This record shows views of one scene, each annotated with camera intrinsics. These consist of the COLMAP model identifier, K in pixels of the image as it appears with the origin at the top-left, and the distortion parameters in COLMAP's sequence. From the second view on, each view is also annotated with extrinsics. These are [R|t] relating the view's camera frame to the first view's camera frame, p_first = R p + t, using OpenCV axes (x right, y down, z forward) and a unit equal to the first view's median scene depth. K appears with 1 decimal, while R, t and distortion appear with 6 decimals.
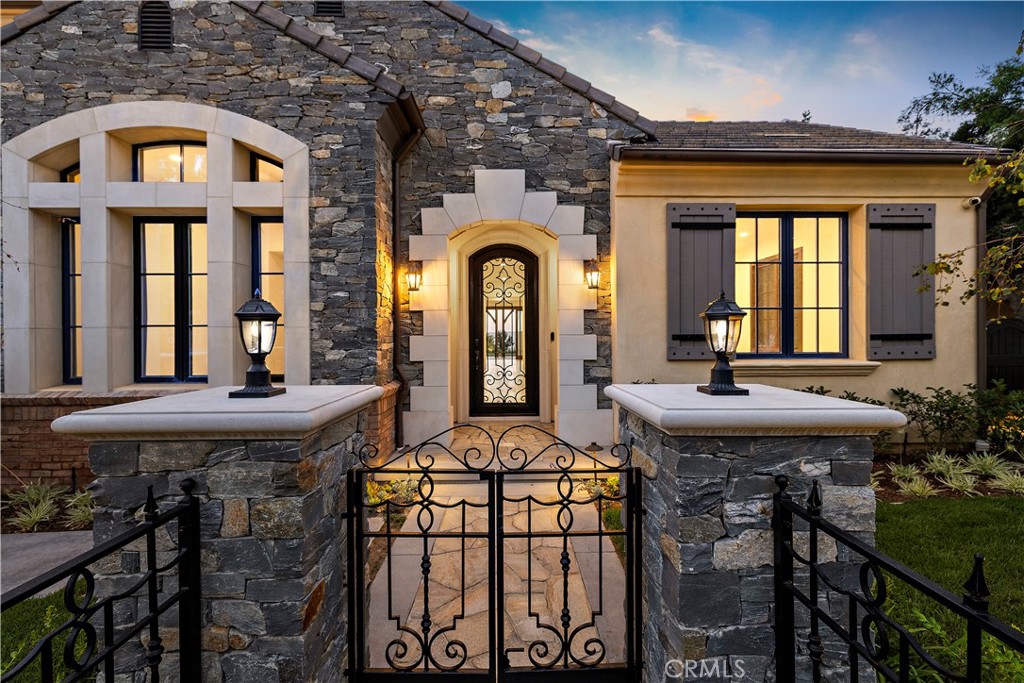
lens RADIAL K [[433.0, 0, 515.1], [0, 433.0, 338.8], [0, 0, 1]] dist [0.000122, 0.000054]
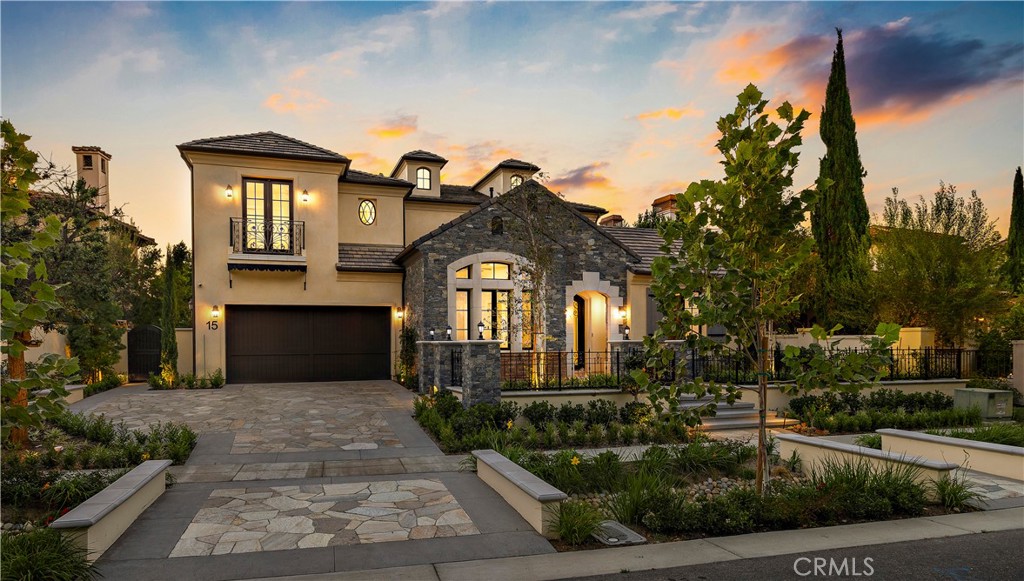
lens RADIAL K [[572.3, 0, 482.6], [0, 572.3, 348.5], [0, 0, 1]] dist [-0.000728, 0.000750]
pose [[0.960552, -0.002566, 0.278090, -1.725724], [0.002162, 0.999996, 0.001761, 0.079279], [-0.278093, -0.001090, 0.960554, -2.302361]]
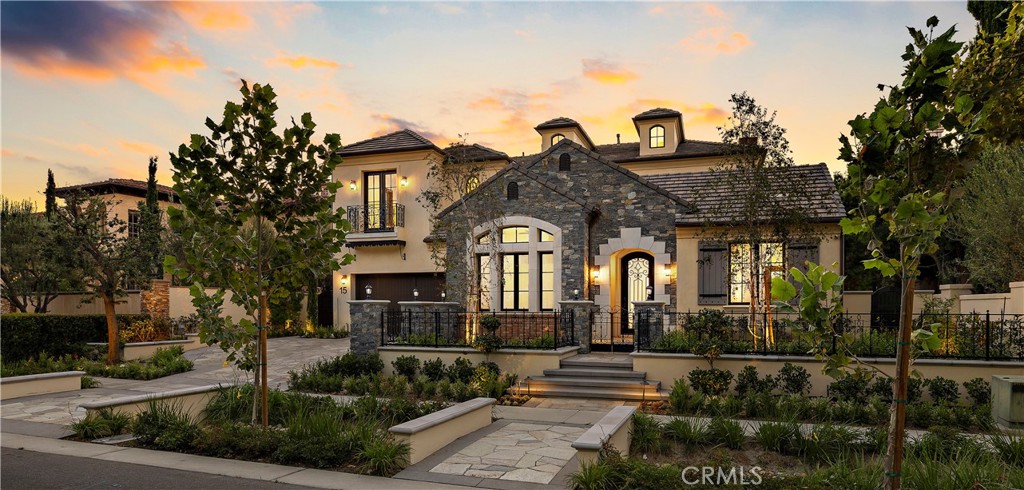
lens RADIAL K [[584.1, 0, 535.9], [0, 584.1, 320.5], [0, 0, 1]] dist [-0.002296, -0.000293]
pose [[0.952879, 0.012293, -0.303102, 0.482492], [-0.008039, 0.999851, 0.015280, 0.095627], [0.303245, -0.012124, 0.952836, -2.436010]]
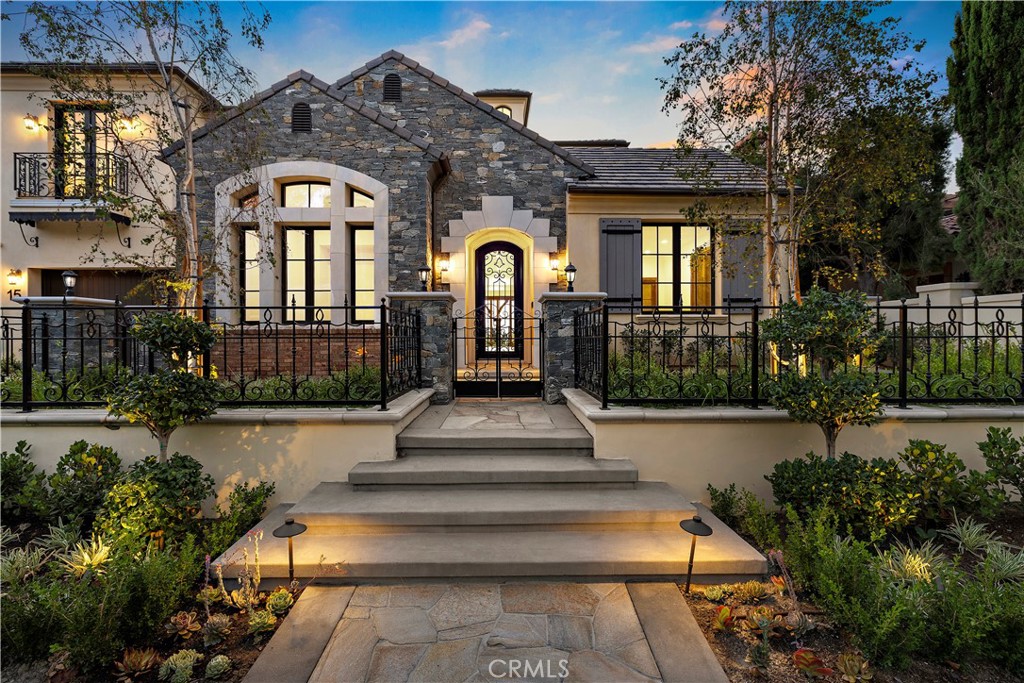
lens RADIAL K [[481.2, 0, 512.0], [0, 481.2, 341.5], [0, 0, 1]] dist [-0.006742, 0.000926]
pose [[0.999992, 0.001974, 0.003589, 0.014108], [-0.001987, 0.999992, 0.003540, 0.149442], [-0.003582, -0.003547, 0.999987, -0.821797]]
